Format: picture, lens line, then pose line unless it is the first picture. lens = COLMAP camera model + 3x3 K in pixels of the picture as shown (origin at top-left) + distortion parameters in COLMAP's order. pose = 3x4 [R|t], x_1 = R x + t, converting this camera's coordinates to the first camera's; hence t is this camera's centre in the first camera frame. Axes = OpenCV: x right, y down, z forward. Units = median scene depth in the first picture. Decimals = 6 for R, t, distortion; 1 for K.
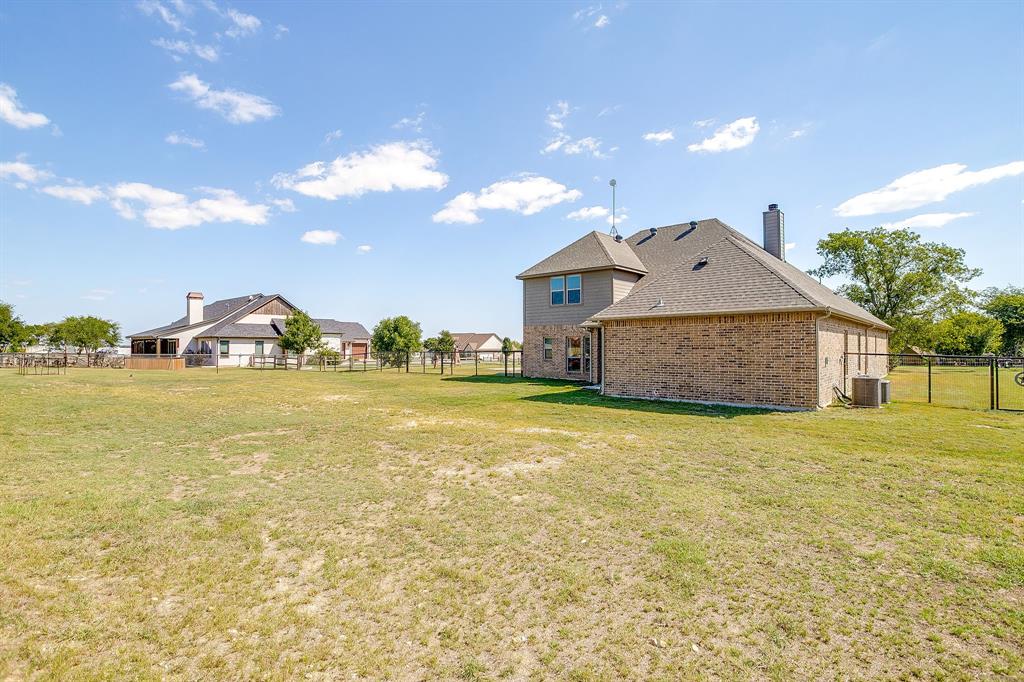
lens RADIAL K [[495.0, 0, 509.1], [0, 495.0, 338.3], [0, 0, 1]] dist [-0.065835, 0.032968]
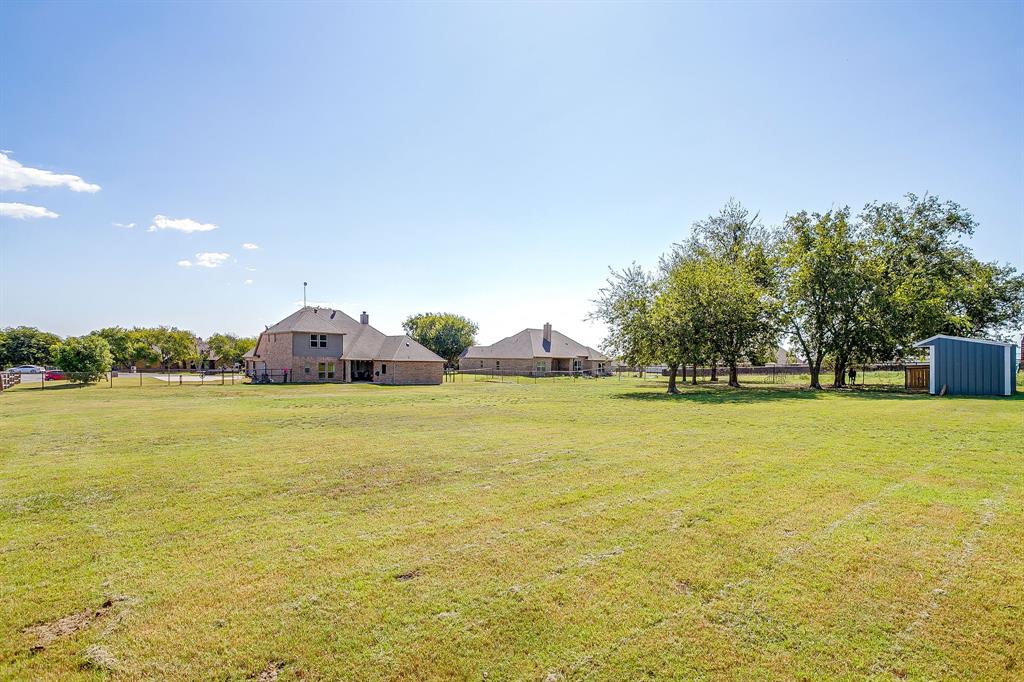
lens RADIAL K [[495.0, 0, 509.1], [0, 495.0, 338.3], [0, 0, 1]] dist [-0.065835, 0.032968]
pose [[0.086931, 0.050860, 0.994915, -1.965536], [-0.036611, 0.998184, -0.047828, -0.036452], [-0.995541, -0.032267, 0.088635, -0.013581]]
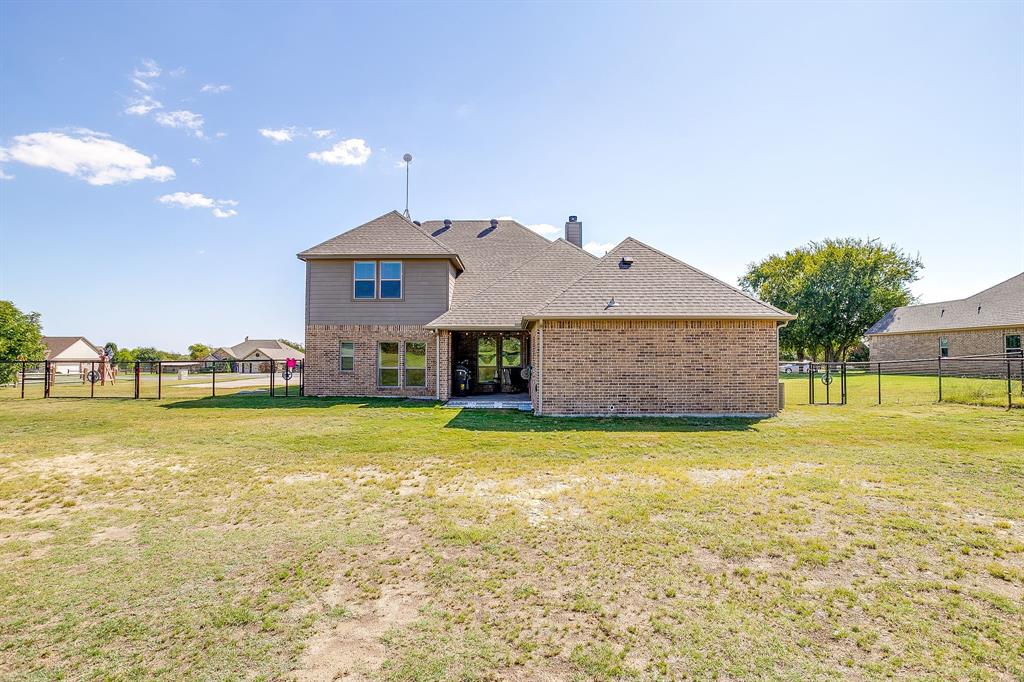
lens RADIAL K [[495.0, 0, 509.1], [0, 495.0, 338.3], [0, 0, 1]] dist [-0.065835, 0.032968]
pose [[0.741301, 0.028647, 0.670561, -0.246253], [-0.014435, 0.999538, -0.026744, 0.010166], [-0.671017, 0.010146, 0.741372, 0.303792]]
